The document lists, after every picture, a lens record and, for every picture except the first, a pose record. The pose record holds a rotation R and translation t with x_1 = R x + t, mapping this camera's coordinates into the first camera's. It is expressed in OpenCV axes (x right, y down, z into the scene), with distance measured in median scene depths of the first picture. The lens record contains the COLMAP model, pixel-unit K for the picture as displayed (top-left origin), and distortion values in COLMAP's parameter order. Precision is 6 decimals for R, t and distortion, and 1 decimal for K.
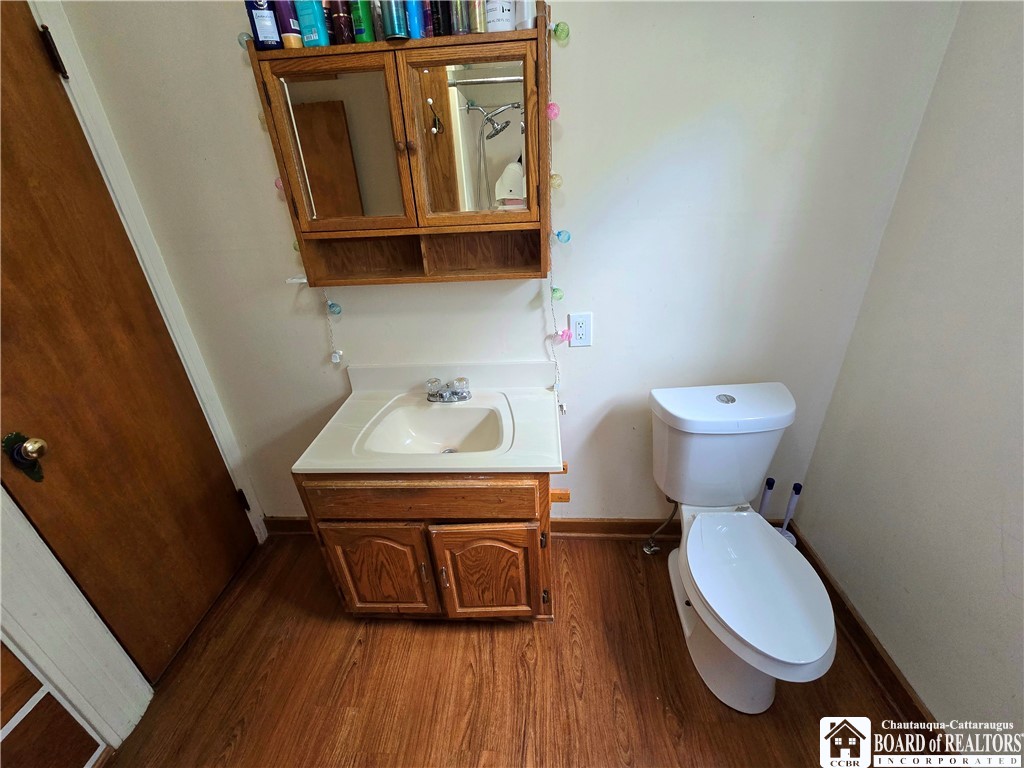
lens RADIAL K [[417.8, 0, 512.6], [0, 417.8, 379.5], [0, 0, 1]] dist [-0.001805, 0.000218]
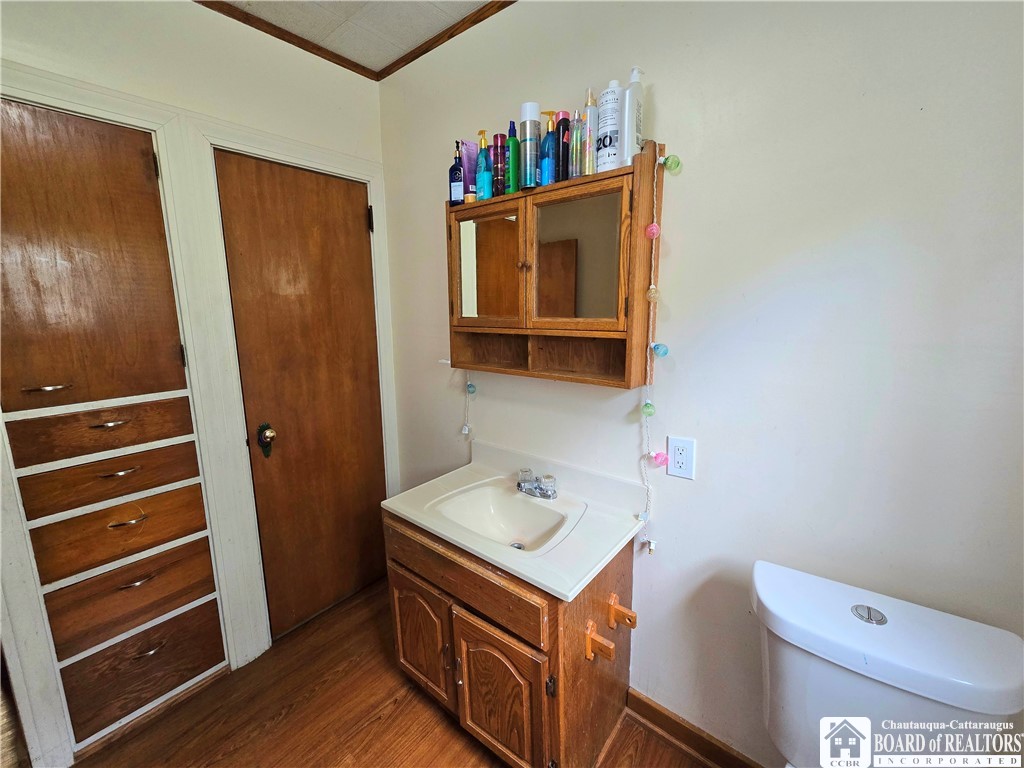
lens RADIAL K [[417.8, 0, 510.3], [0, 417.8, 379.8], [0, 0, 1]] dist [-0.001805, 0.000218]
pose [[0.804767, 0.143277, -0.576040, 0.390048], [-0.289415, 0.941980, -0.170036, -0.024625], [0.518256, 0.303555, 0.799541, 0.100610]]
